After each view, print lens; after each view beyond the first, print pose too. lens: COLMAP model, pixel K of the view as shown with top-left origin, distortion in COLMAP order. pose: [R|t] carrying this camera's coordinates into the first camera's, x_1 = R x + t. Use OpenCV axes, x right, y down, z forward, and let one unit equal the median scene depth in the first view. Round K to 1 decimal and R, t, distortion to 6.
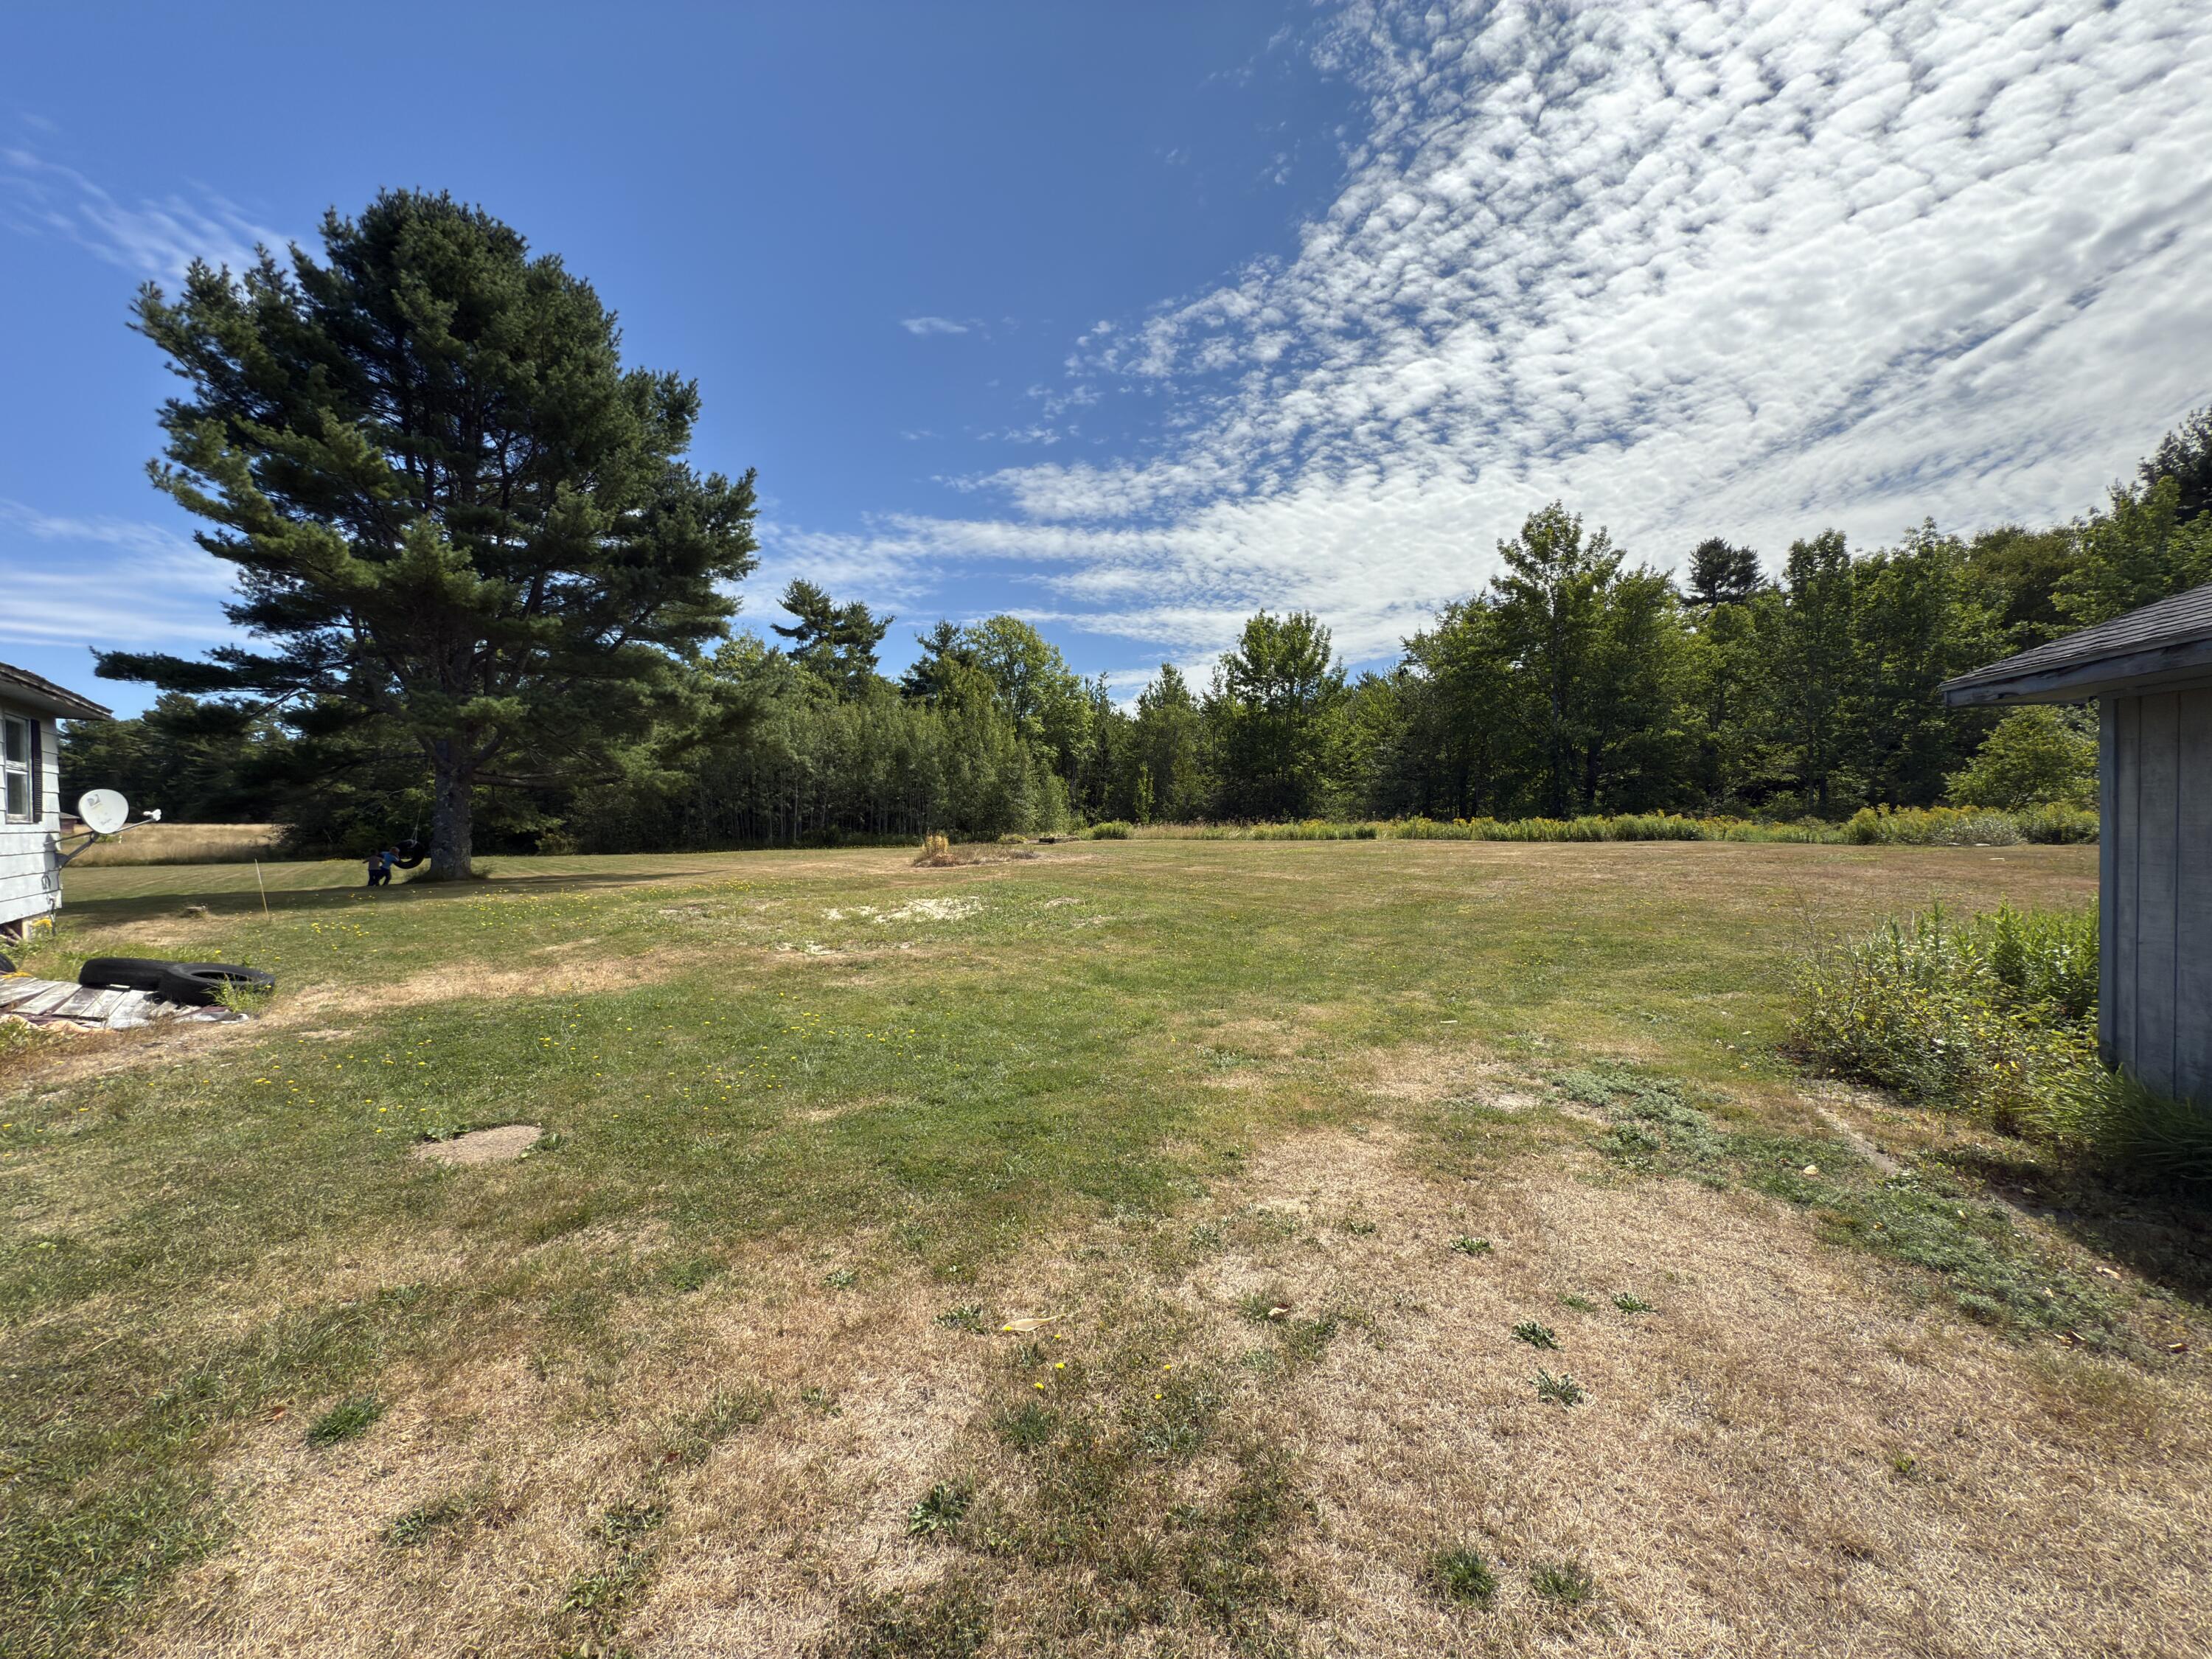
lens RADIAL K [[890.0, 0, 1099.3], [0, 890.0, 829.8], [0, 0, 1]] dist [-0.000496, 0.000065]
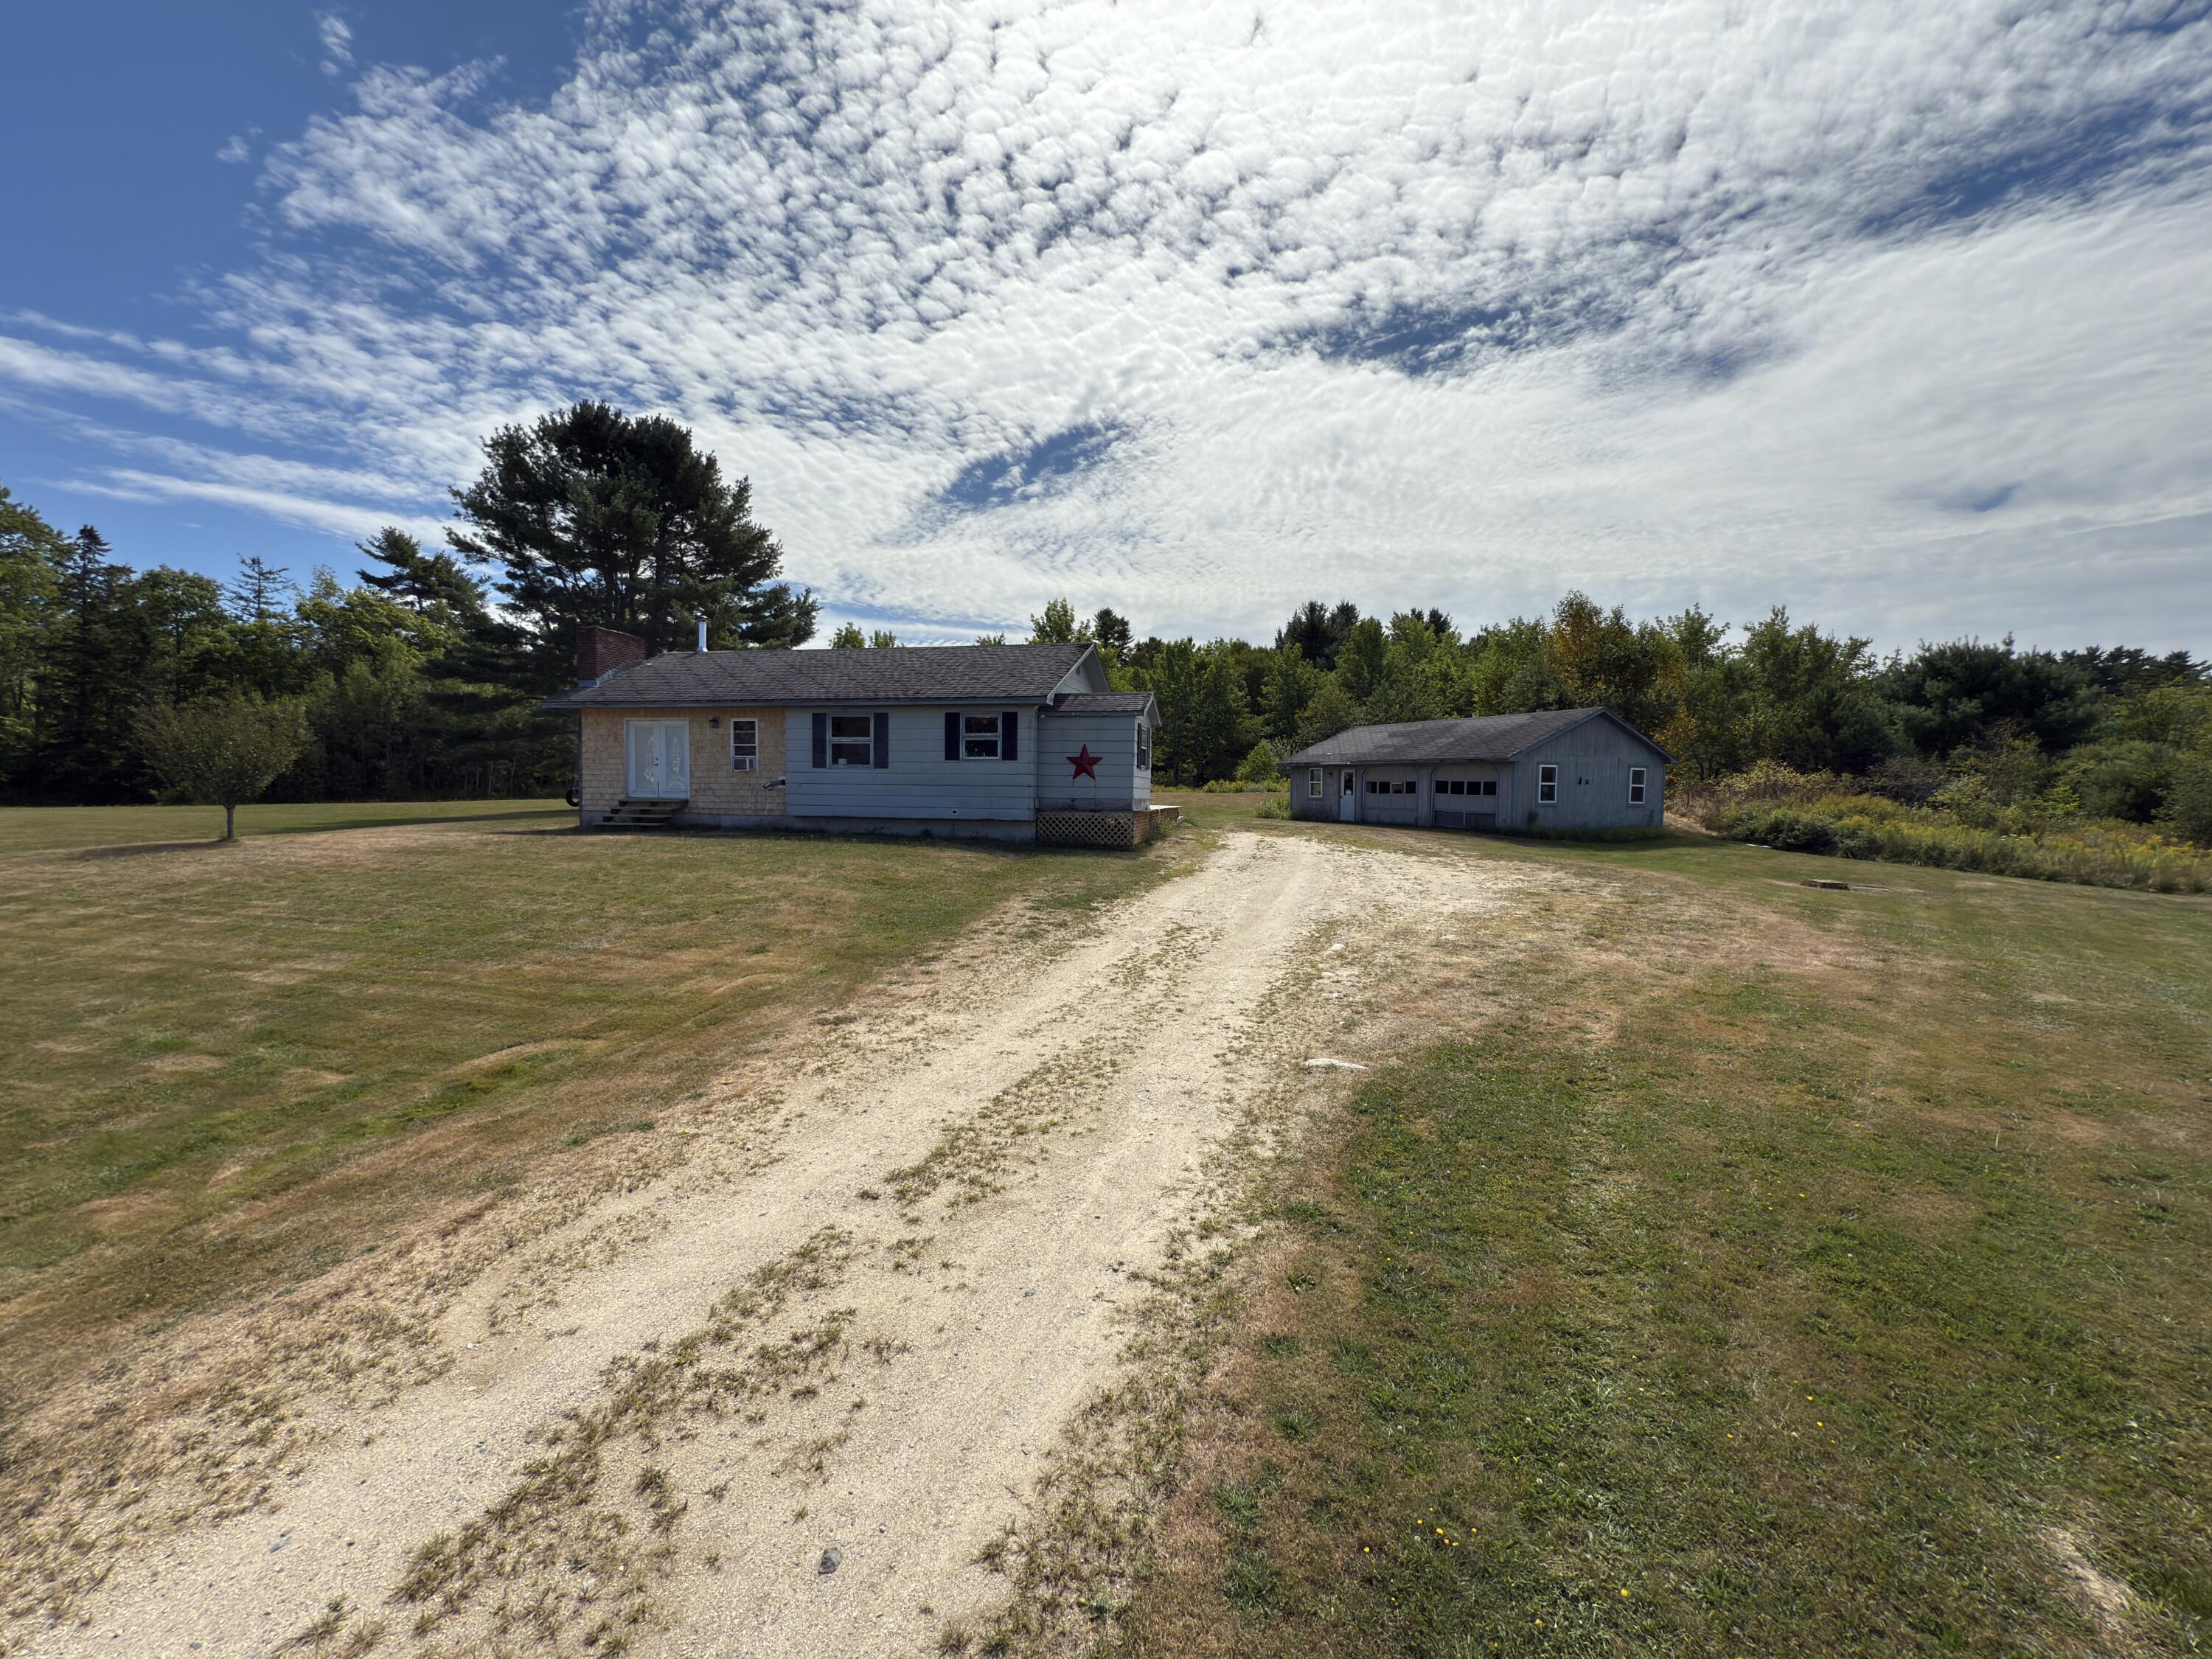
lens RADIAL K [[890.0, 0, 1099.3], [0, 890.0, 829.8], [0, 0, 1]] dist [-0.000496, 0.000065]
pose [[0.788515, -0.021322, 0.614645, -6.117959], [-0.001774, 0.999316, 0.036942, 0.145660], [-0.615012, -0.030219, 0.787938, -5.074435]]
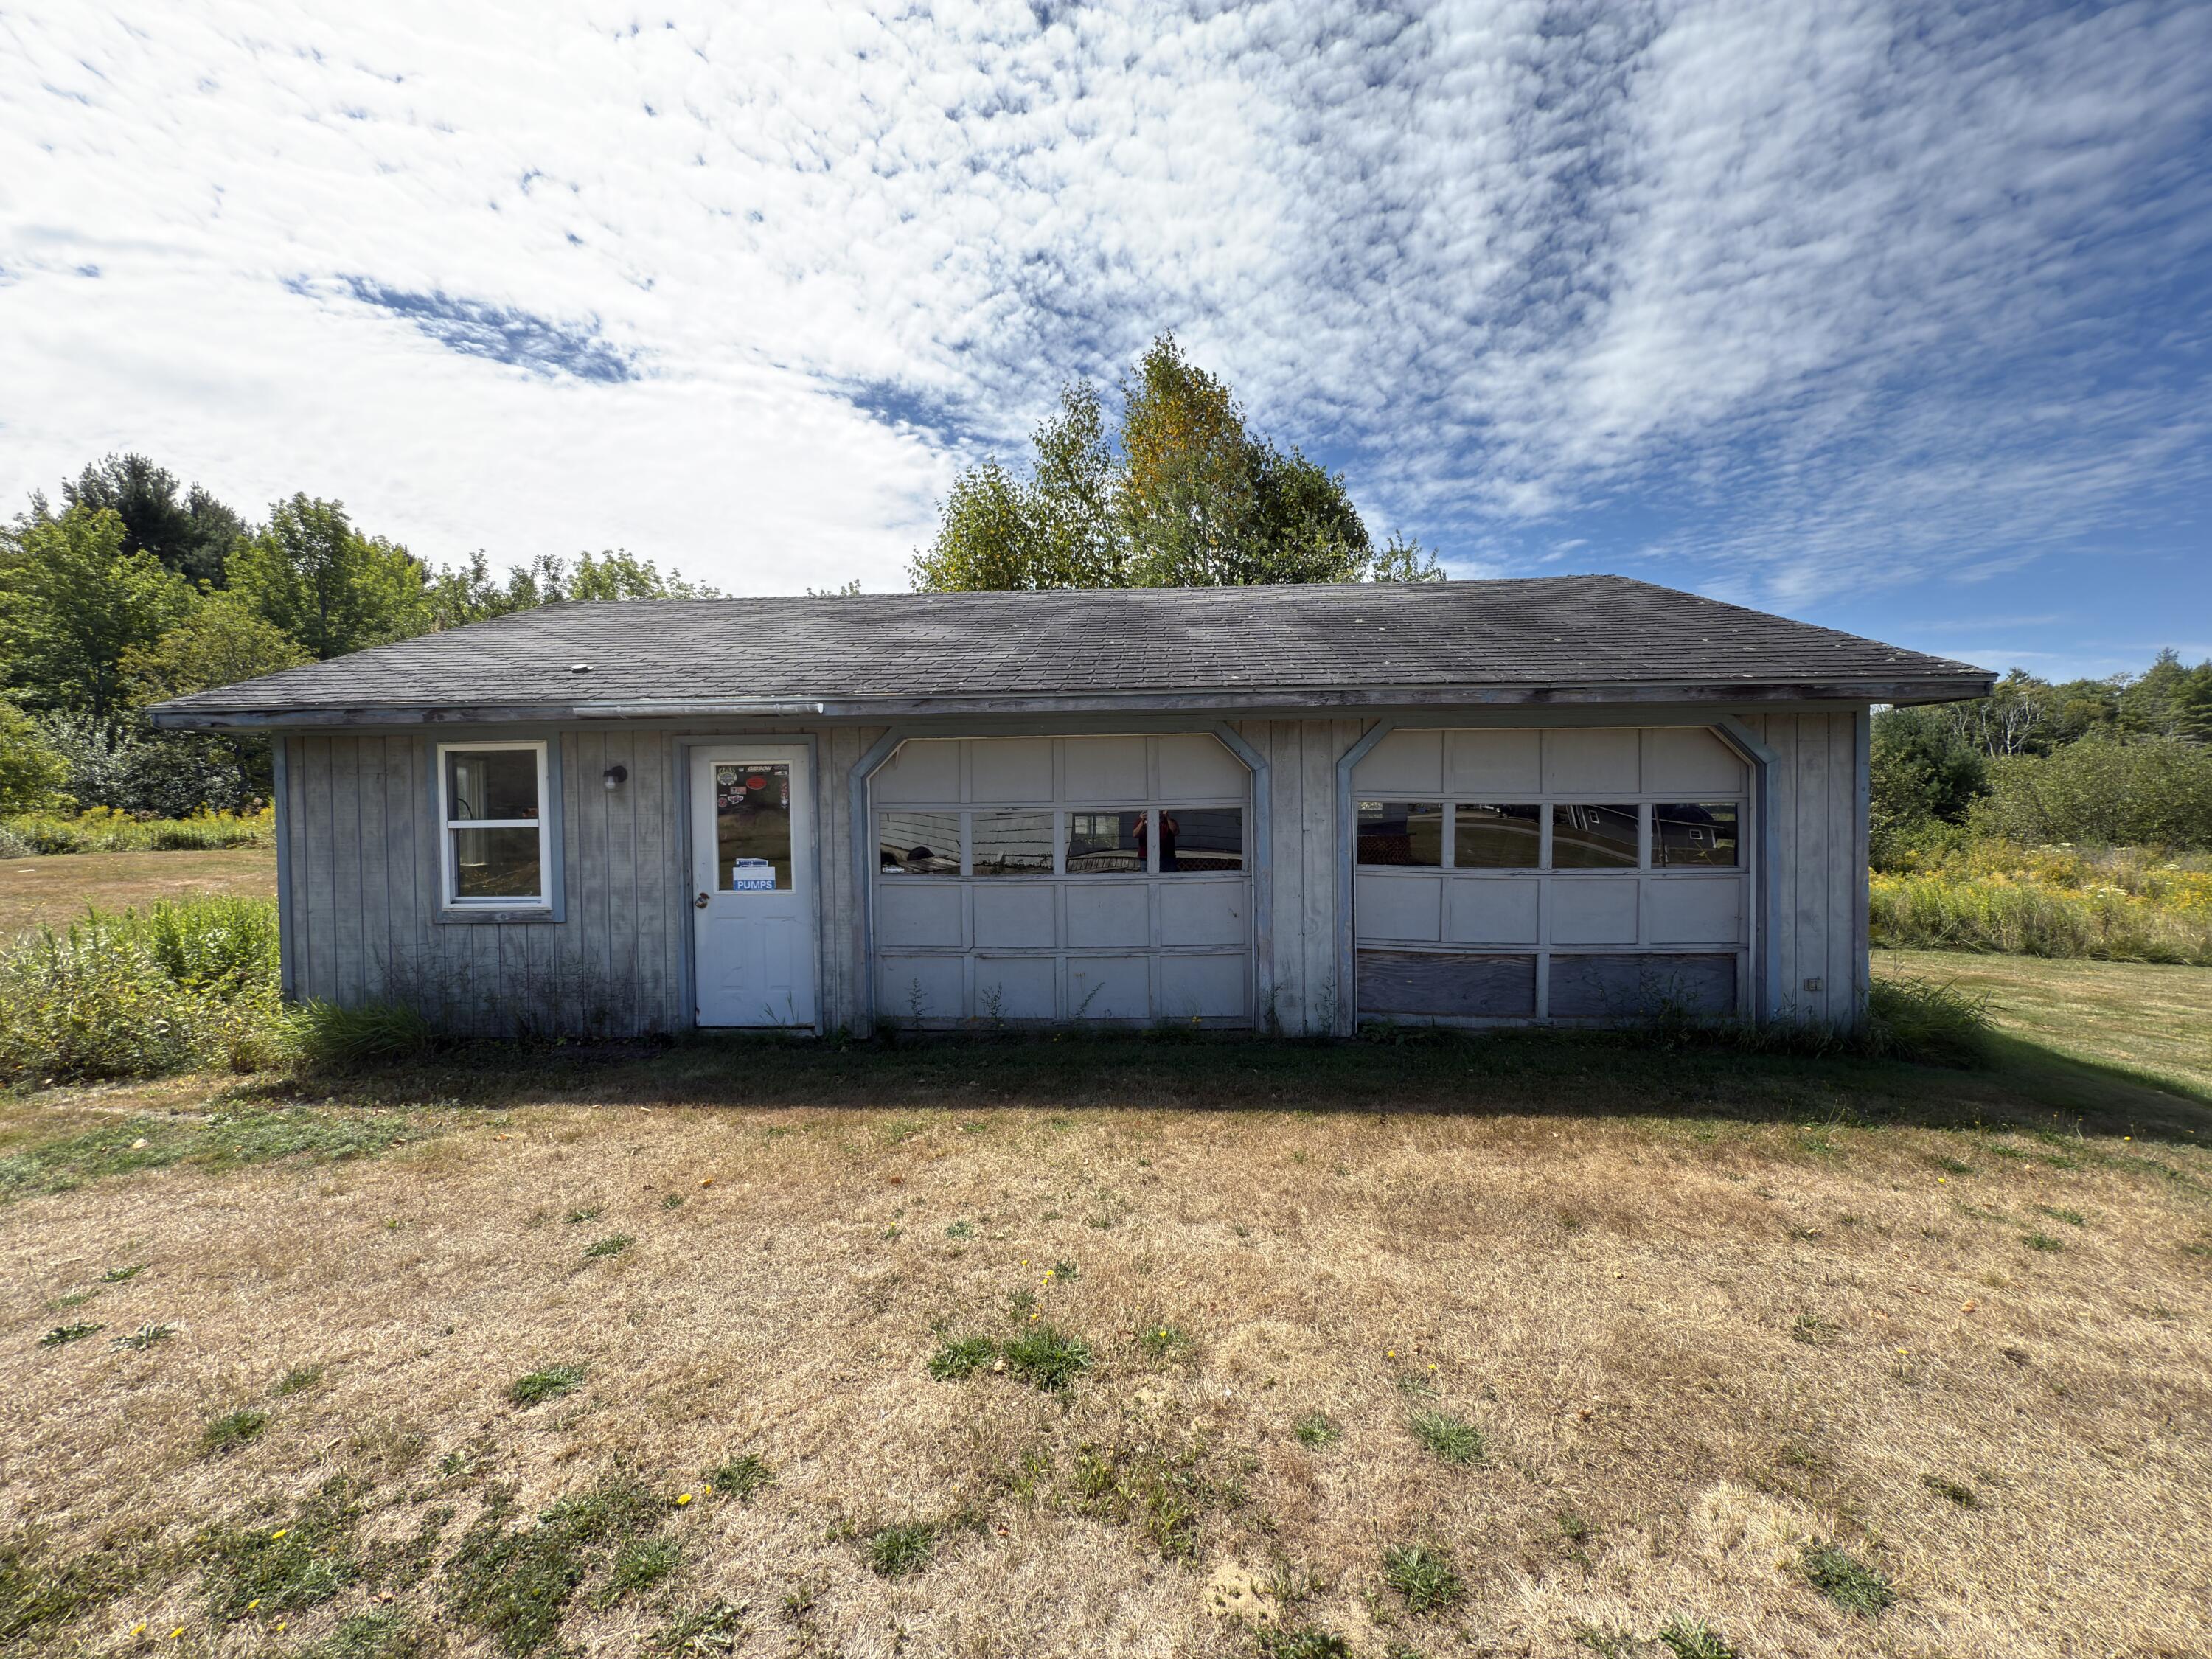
lens RADIAL K [[890.0, 0, 1099.3], [0, 890.0, 829.8], [0, 0, 1]] dist [-0.000496, 0.000065]
pose [[-0.161183, -0.014306, 0.986821, -0.451096], [0.027018, 0.999456, 0.018902, 0.004240], [-0.986555, 0.029709, -0.160709, -0.008359]]
